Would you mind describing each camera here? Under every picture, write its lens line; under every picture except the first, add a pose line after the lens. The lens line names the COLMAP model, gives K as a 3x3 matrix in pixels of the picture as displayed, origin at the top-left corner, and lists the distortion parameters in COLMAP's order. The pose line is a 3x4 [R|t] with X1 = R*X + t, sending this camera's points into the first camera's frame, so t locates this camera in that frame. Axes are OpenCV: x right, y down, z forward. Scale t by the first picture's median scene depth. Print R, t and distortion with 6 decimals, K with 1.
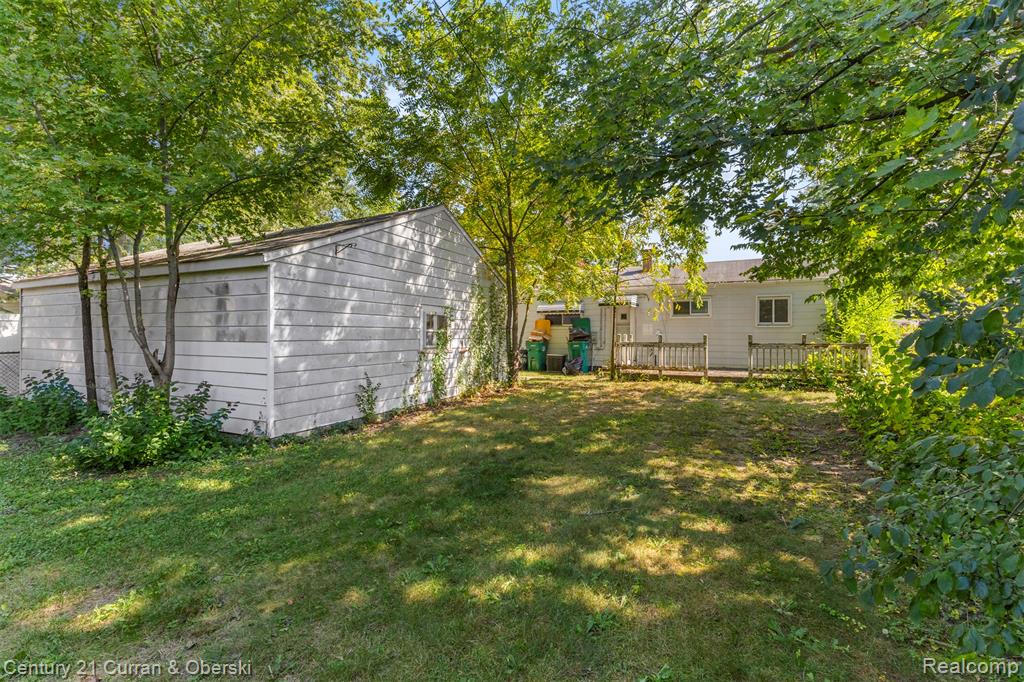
lens RADIAL K [[442.9, 0, 517.7], [0, 442.9, 328.1], [0, 0, 1]] dist [0.001969, 0.000028]
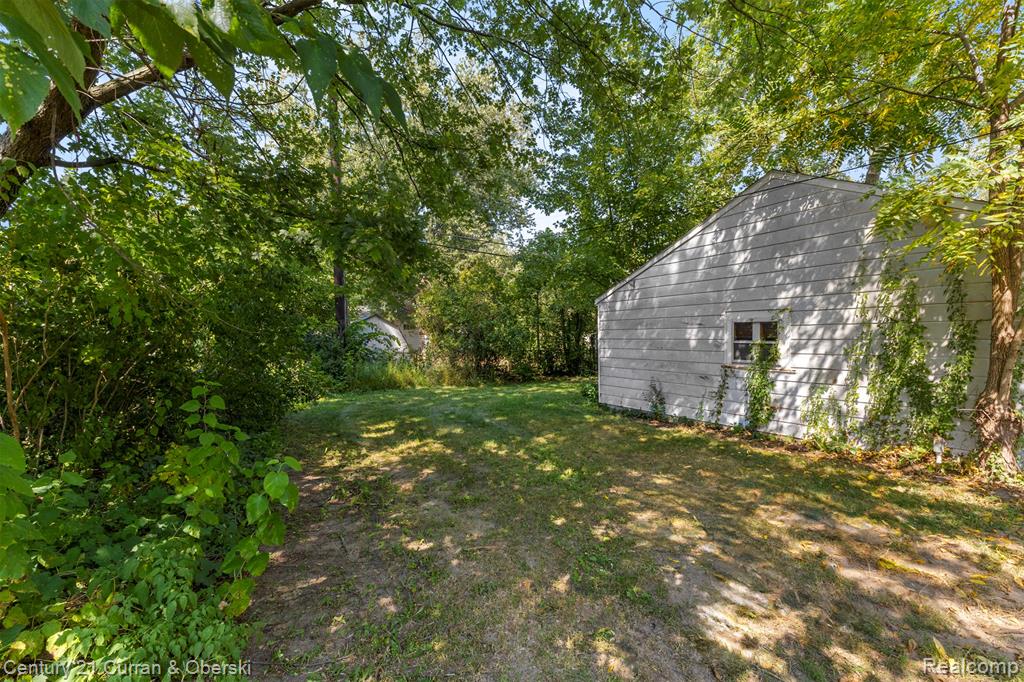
lens RADIAL K [[433.0, 0, 512.0], [0, 433.0, 341.0], [0, 0, 1]] dist [0.002607, 0.000347]
pose [[-0.533769, 0.000457, -0.845630, 0.634077], [0.006837, 0.999970, -0.003775, 0.003332], [0.845603, -0.007796, -0.533756, 0.945665]]
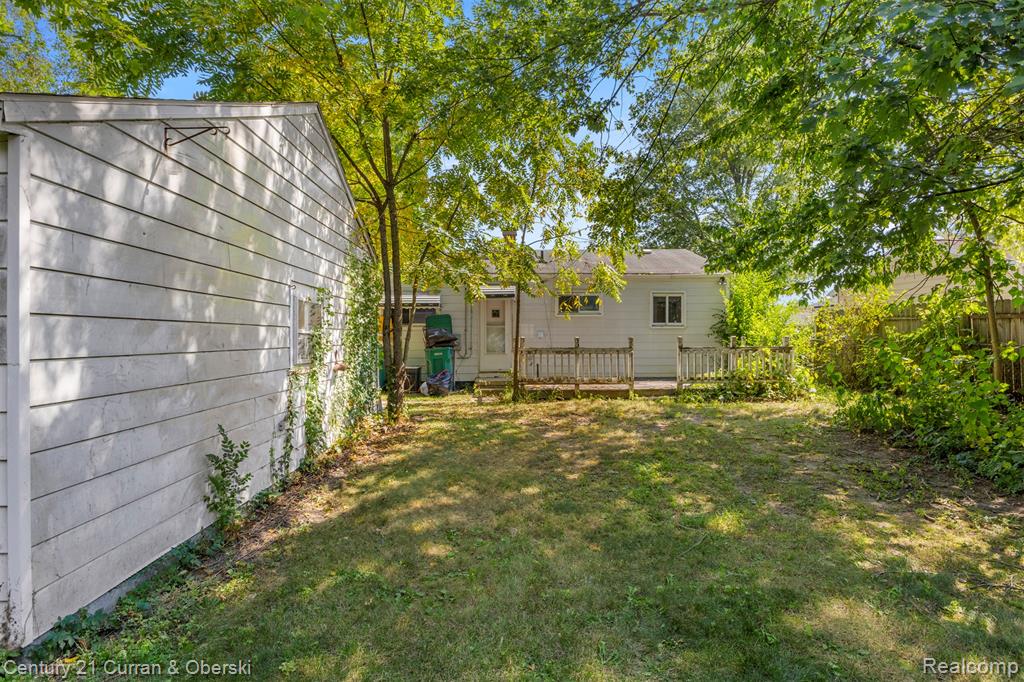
lens RADIAL K [[541.6, 0, 509.1], [0, 541.6, 330.7], [0, 0, 1]] dist [-0.000173, -0.000226]
pose [[0.890764, 0.001596, 0.454463, -0.241071], [-0.002530, 0.999996, 0.001447, 0.002604], [-0.454459, -0.002439, 0.890764, 0.268739]]
